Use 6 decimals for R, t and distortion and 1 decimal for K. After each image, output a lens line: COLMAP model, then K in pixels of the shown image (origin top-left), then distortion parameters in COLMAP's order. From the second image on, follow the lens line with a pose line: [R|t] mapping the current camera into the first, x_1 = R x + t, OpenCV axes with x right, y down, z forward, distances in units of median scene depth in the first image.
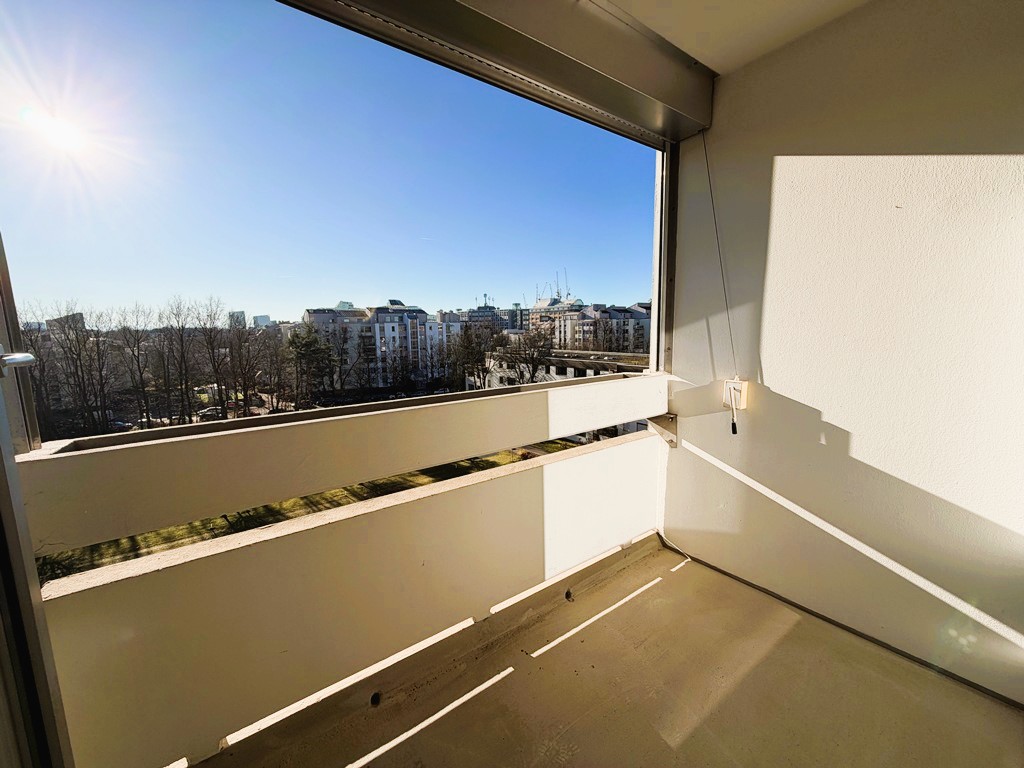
lens RADIAL K [[412.8, 0, 509.5], [0, 412.8, 385.1], [0, 0, 1]] dist [0.001981, 0.000528]
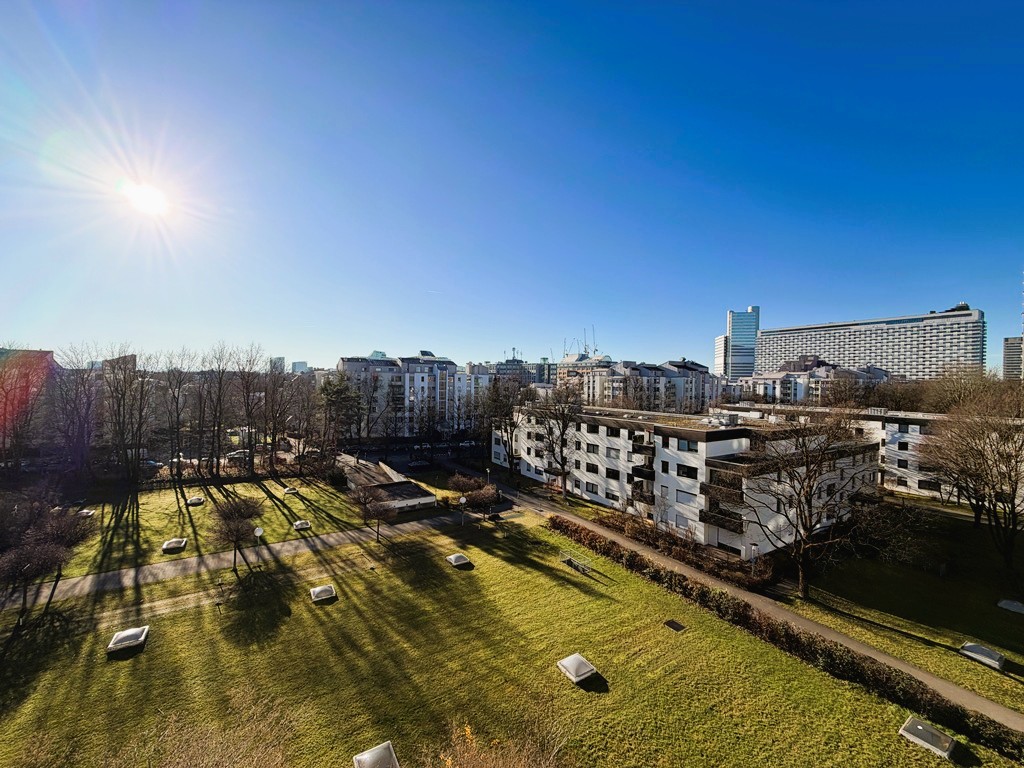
lens RADIAL K [[412.8, 0, 509.2], [0, 412.8, 384.8], [0, 0, 1]] dist [0.001981, 0.000528]
pose [[0.997362, 0.034414, -0.063915, -0.006087], [-0.042315, 0.991039, -0.126696, -0.003837], [0.058982, 0.129066, 0.989880, 0.016781]]
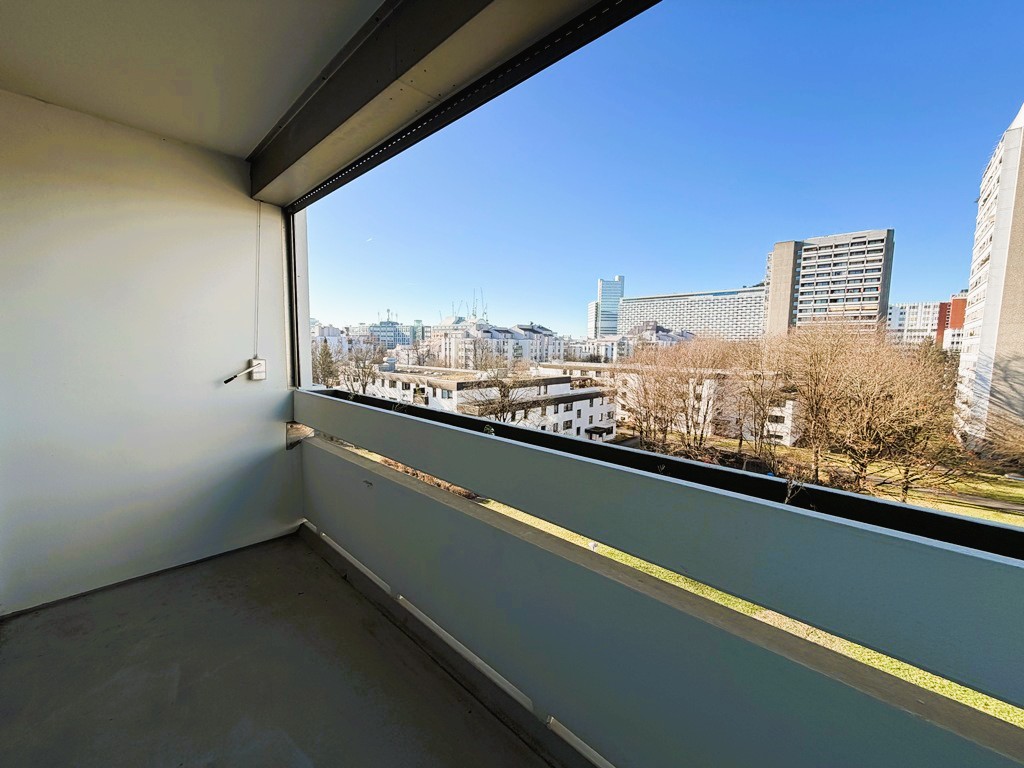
lens RADIAL K [[412.8, 0, 507.3], [0, 412.8, 384.3], [0, 0, 1]] dist [0.001981, 0.000528]
pose [[0.982386, 0.015573, 0.186213, 0.128729], [-0.007347, 0.998970, -0.044783, 0.006801], [-0.186719, 0.042626, 0.981488, -0.066388]]
